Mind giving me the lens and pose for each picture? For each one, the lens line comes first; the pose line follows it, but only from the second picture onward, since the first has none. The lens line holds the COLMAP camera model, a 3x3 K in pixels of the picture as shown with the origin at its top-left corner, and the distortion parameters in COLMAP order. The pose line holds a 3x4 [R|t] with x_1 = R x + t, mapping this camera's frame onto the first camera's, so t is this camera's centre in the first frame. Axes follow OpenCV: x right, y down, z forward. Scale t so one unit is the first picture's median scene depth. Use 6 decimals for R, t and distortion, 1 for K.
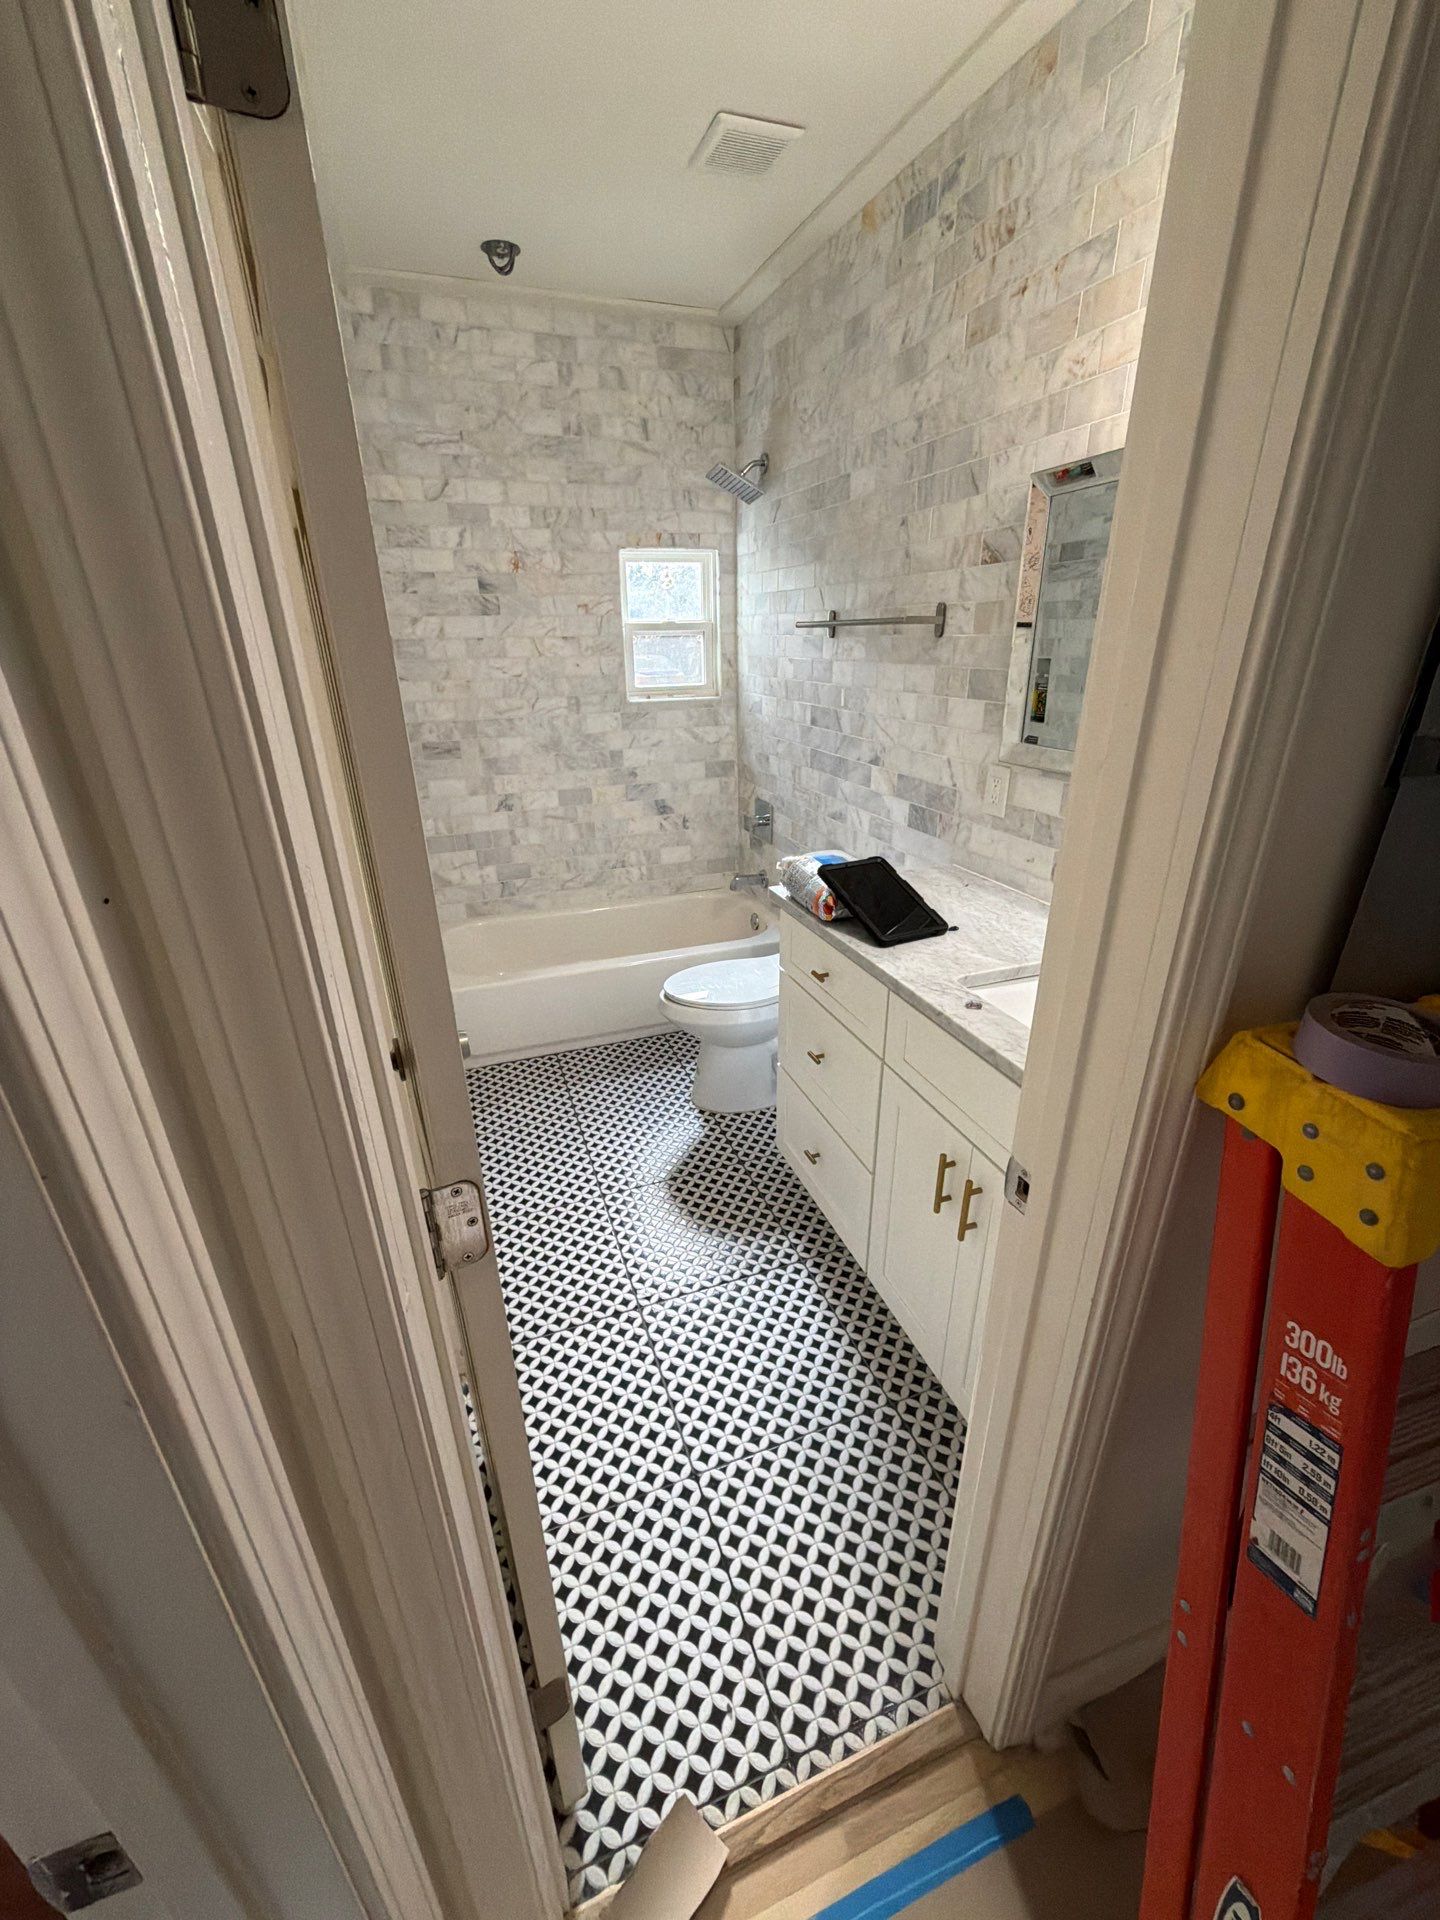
lens RADIAL K [[760.9, 0, 719.5], [0, 760.9, 959.1], [0, 0, 1]] dist [0.000682, -0.000254]
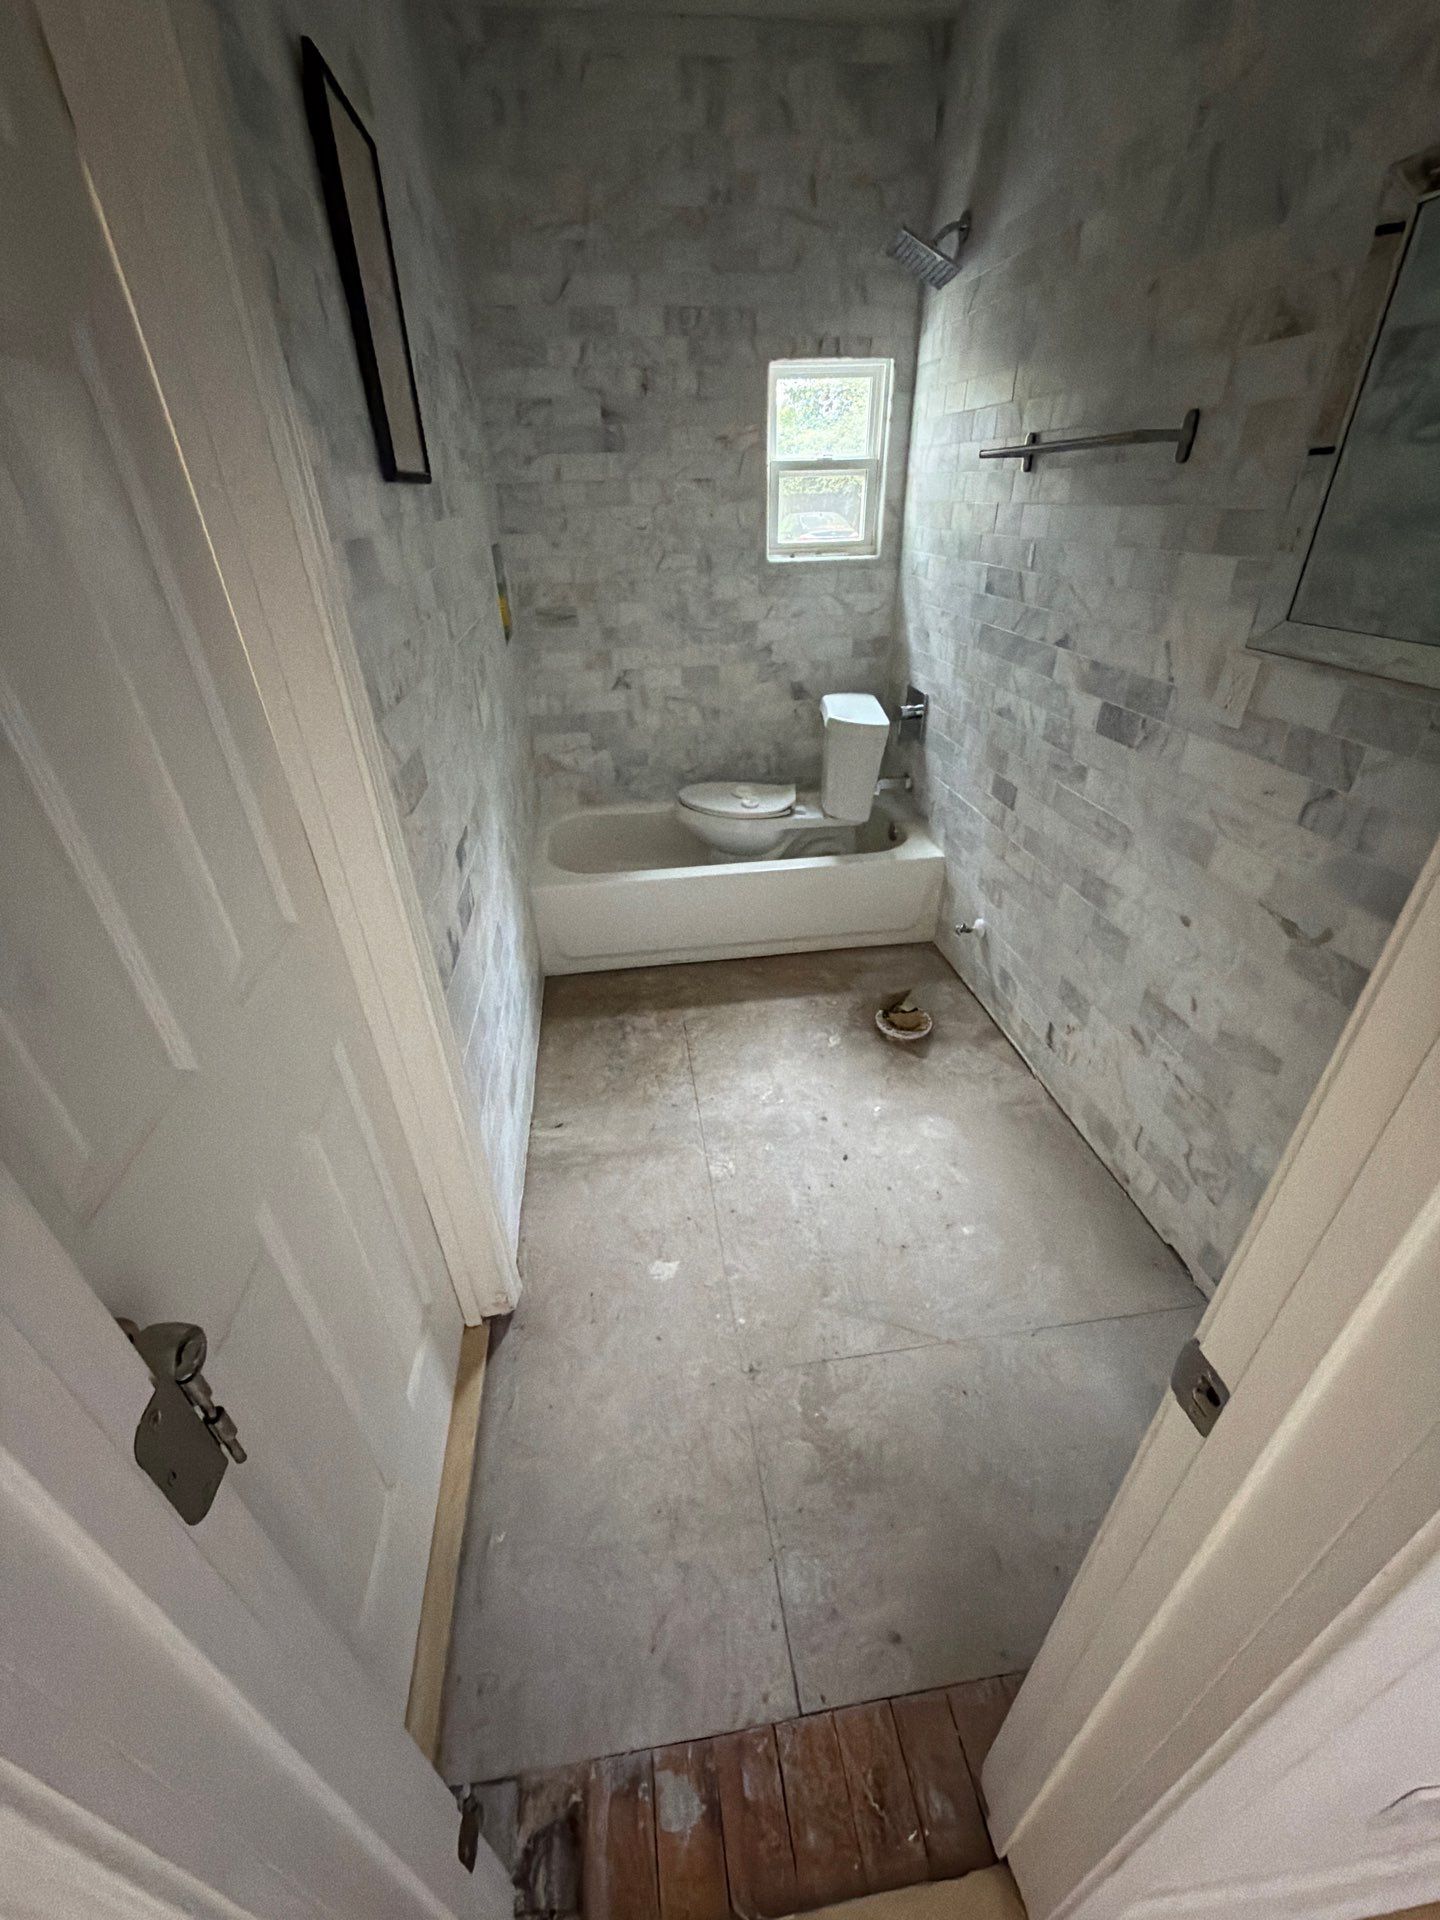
lens RADIAL K [[760.9, 0, 720.6], [0, 760.9, 957.6], [0, 0, 1]] dist [0.000682, -0.000254]
pose [[0.979072, 0.098969, -0.177830, 0.029927], [-0.071728, 0.985530, 0.153574, -0.034434], [0.190456, -0.137605, 0.972004, 0.124850]]
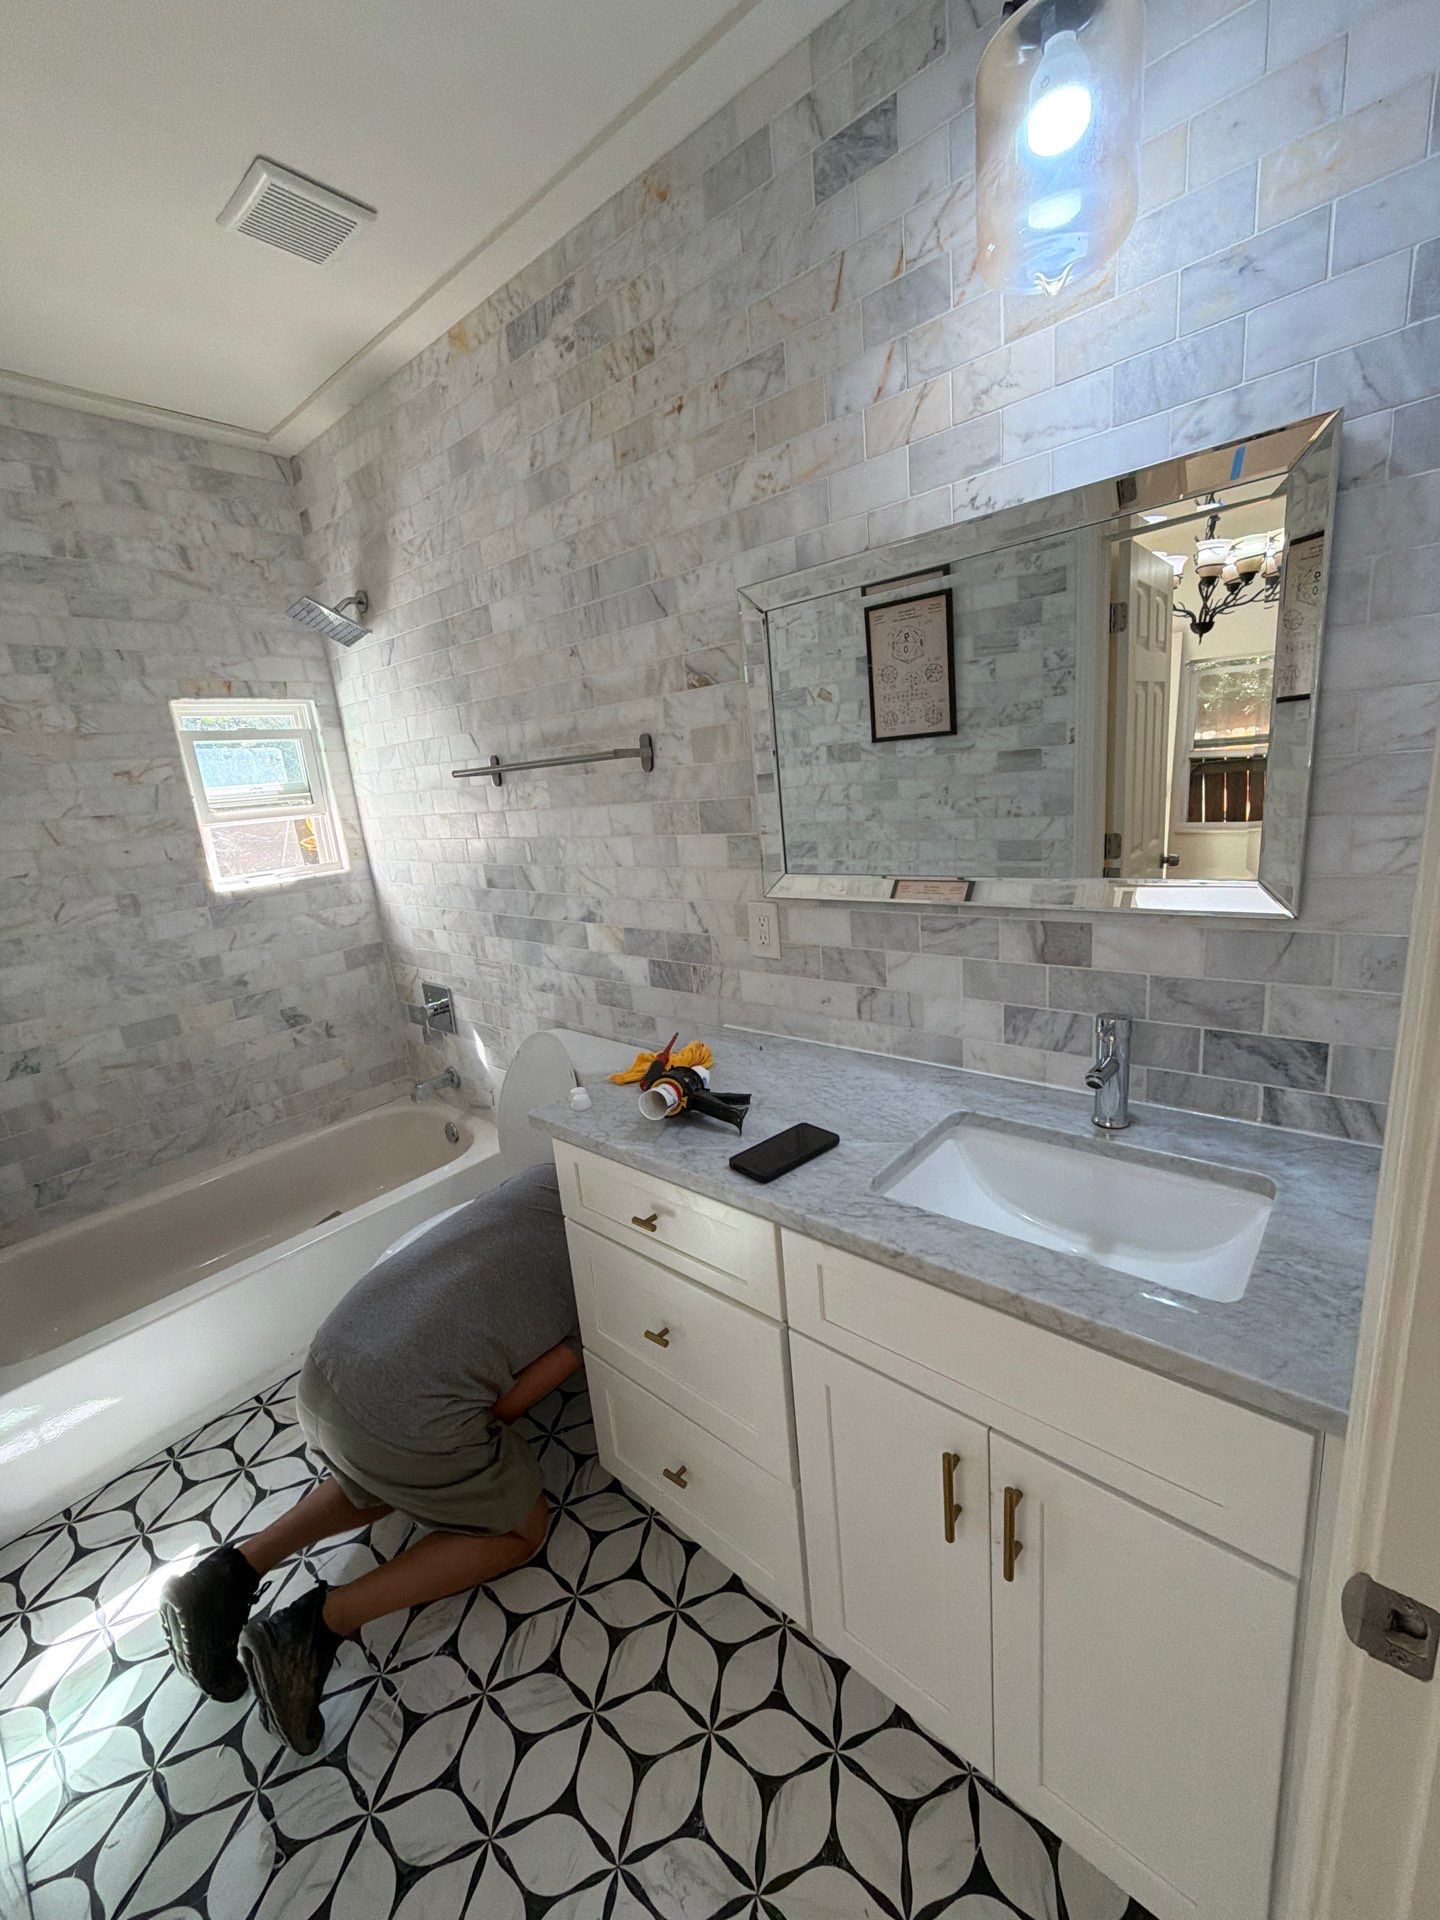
lens RADIAL K [[760.9, 0, 716.2], [0, 760.9, 960.4], [0, 0, 1]] dist [0.000682, -0.000254]
pose [[0.869677, -0.177261, 0.460696, -0.063569], [0.259318, 0.958202, -0.120840, -0.071462], [-0.420019, 0.224558, 0.879294, 0.197256]]
